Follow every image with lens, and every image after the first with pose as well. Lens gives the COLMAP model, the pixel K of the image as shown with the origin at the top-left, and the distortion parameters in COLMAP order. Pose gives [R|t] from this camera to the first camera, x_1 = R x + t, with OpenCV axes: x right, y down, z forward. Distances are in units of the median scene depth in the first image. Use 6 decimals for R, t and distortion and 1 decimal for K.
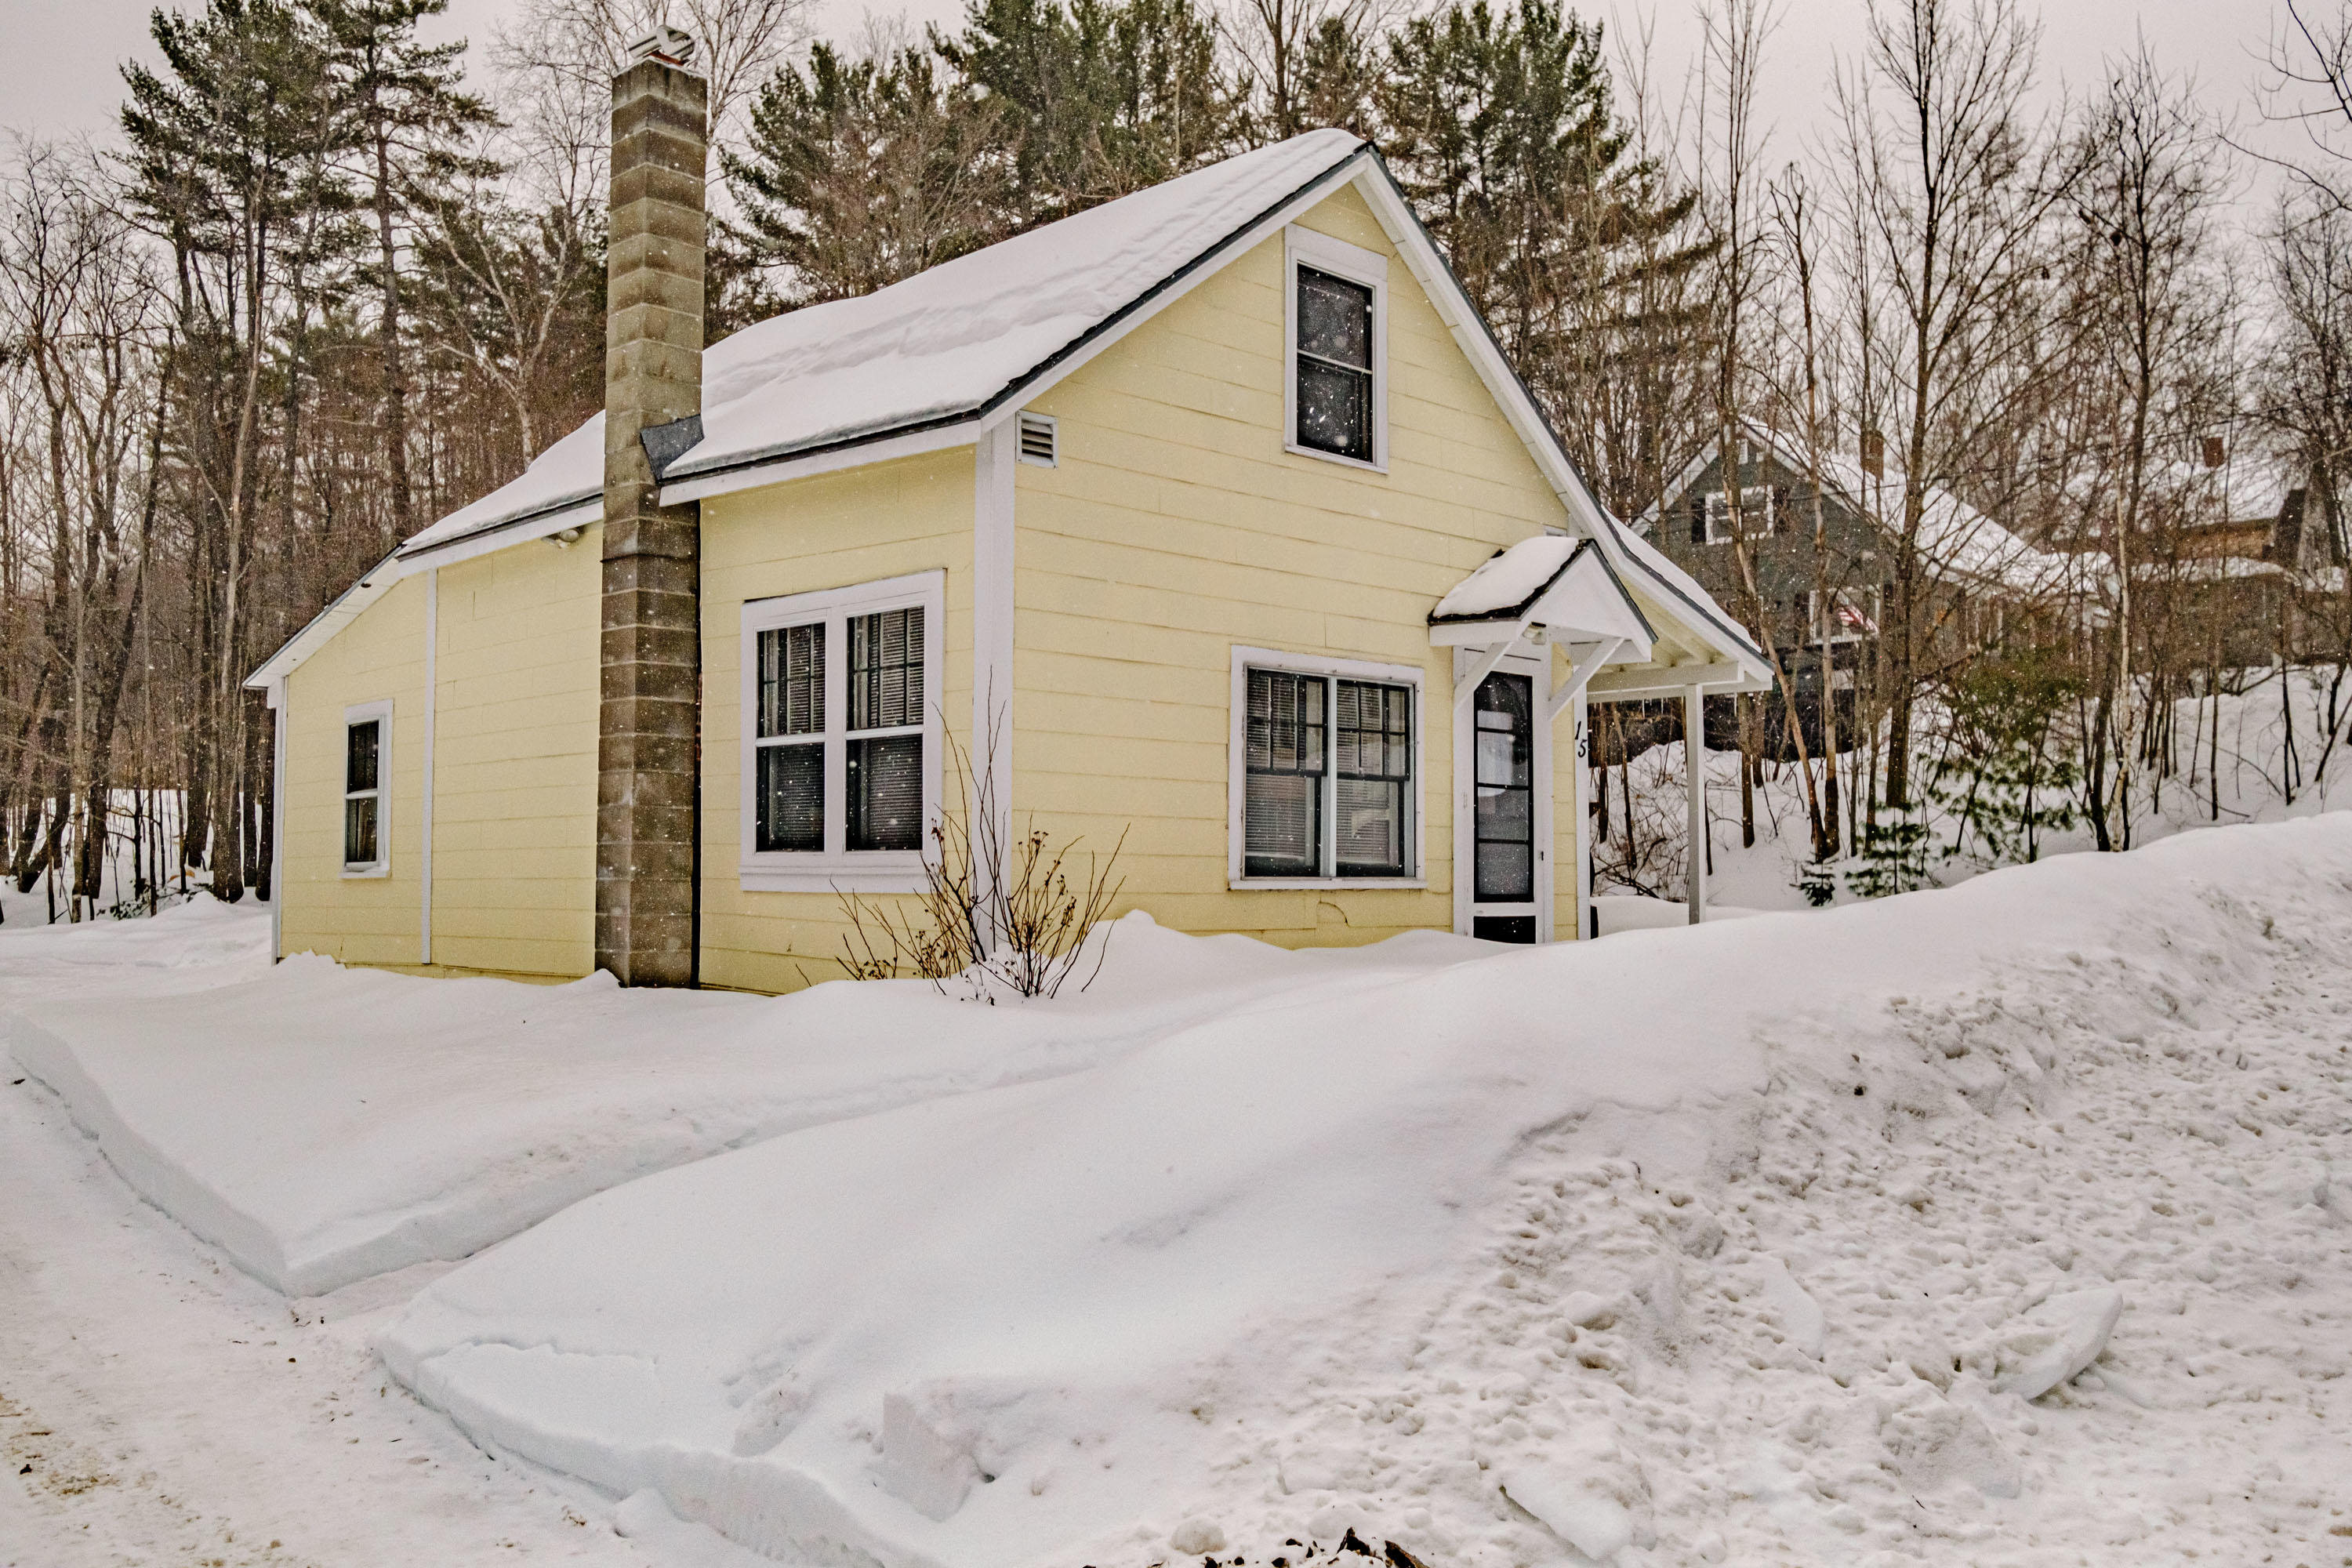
lens RADIAL K [[2092.3, 0, 1176.0], [0, 2092.3, 784.0], [0, 0, 1]] dist [-0.009020, -0.000584]
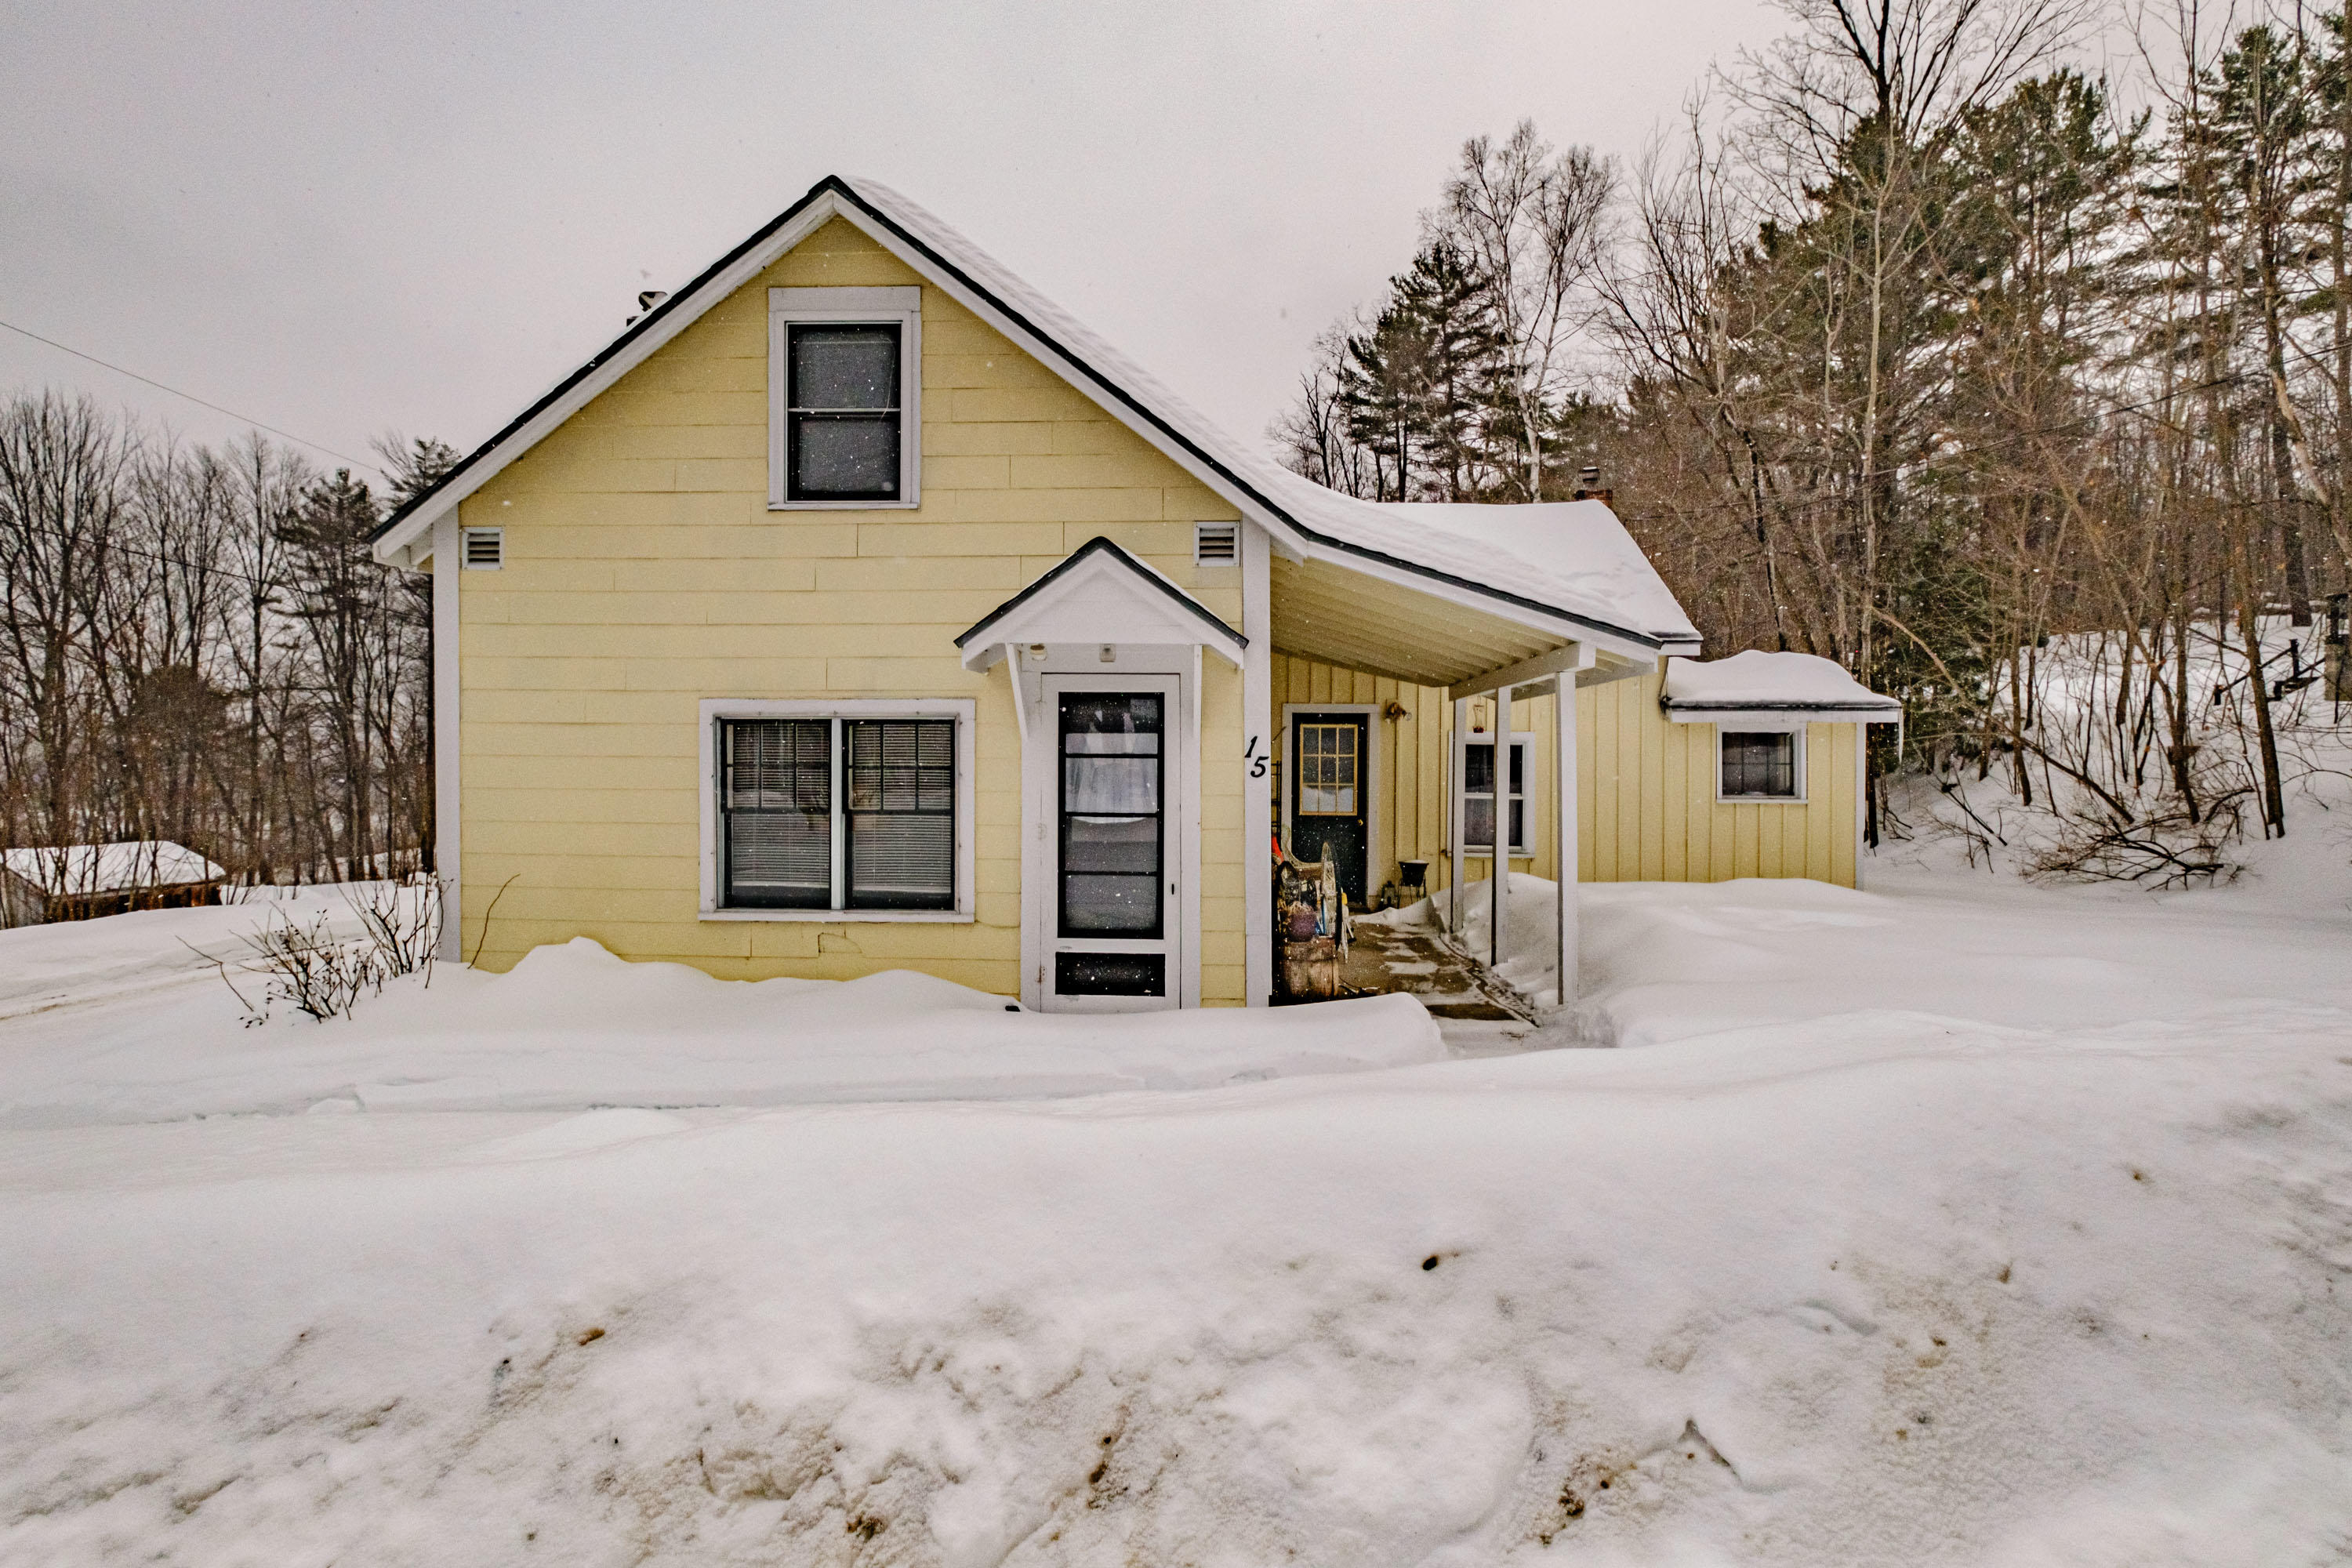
lens RADIAL K [[1057.0, 0, 1171.1], [0, 1057.0, 770.0], [0, 0, 1]] dist [0.010486, -0.006936]
pose [[0.661525, 0.005796, -0.749901, 0.537447], [0.036556, 0.998532, 0.039965, -0.037241], [0.749032, -0.053852, 0.660342, 0.718302]]
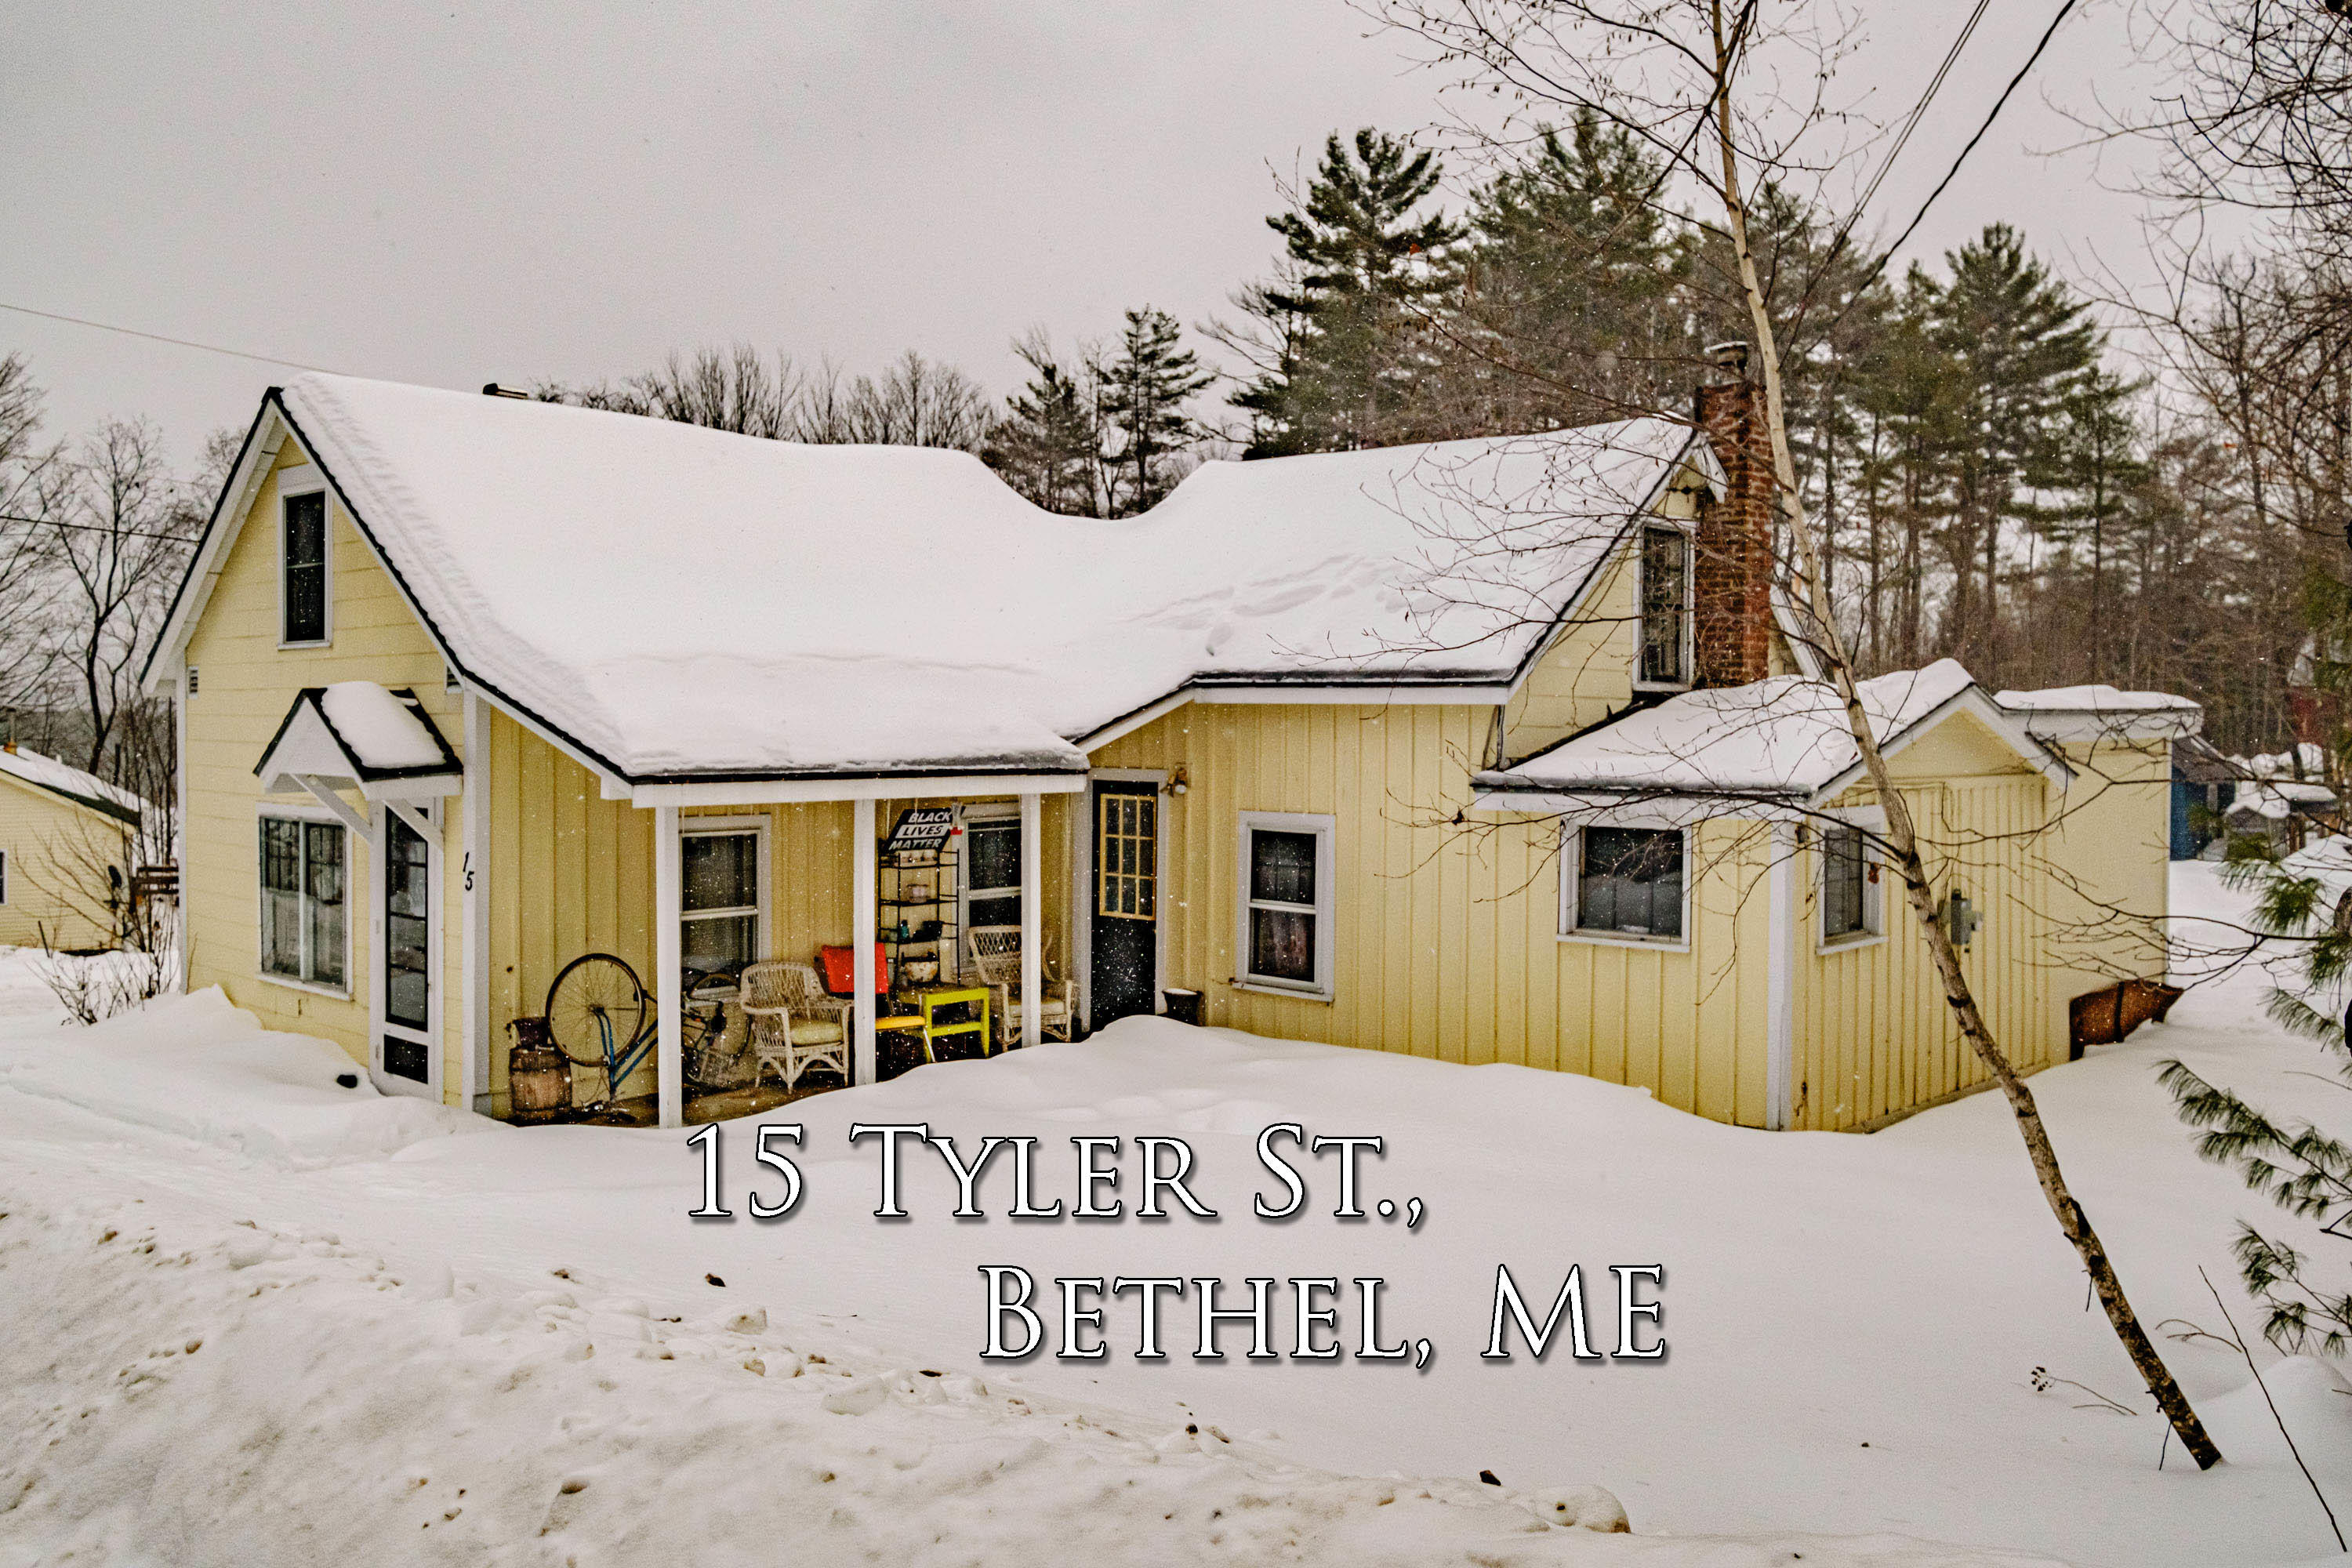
lens RADIAL K [[1878.7, 0, 1176.0], [0, 1878.7, 784.0], [0, 0, 1]] dist [-0.065549, 0.001260]
pose [[0.018801, 0.035059, -0.999208, 0.854126], [0.052077, 0.997994, 0.035996, -0.061534], [0.998466, -0.052712, 0.016937, 1.100274]]
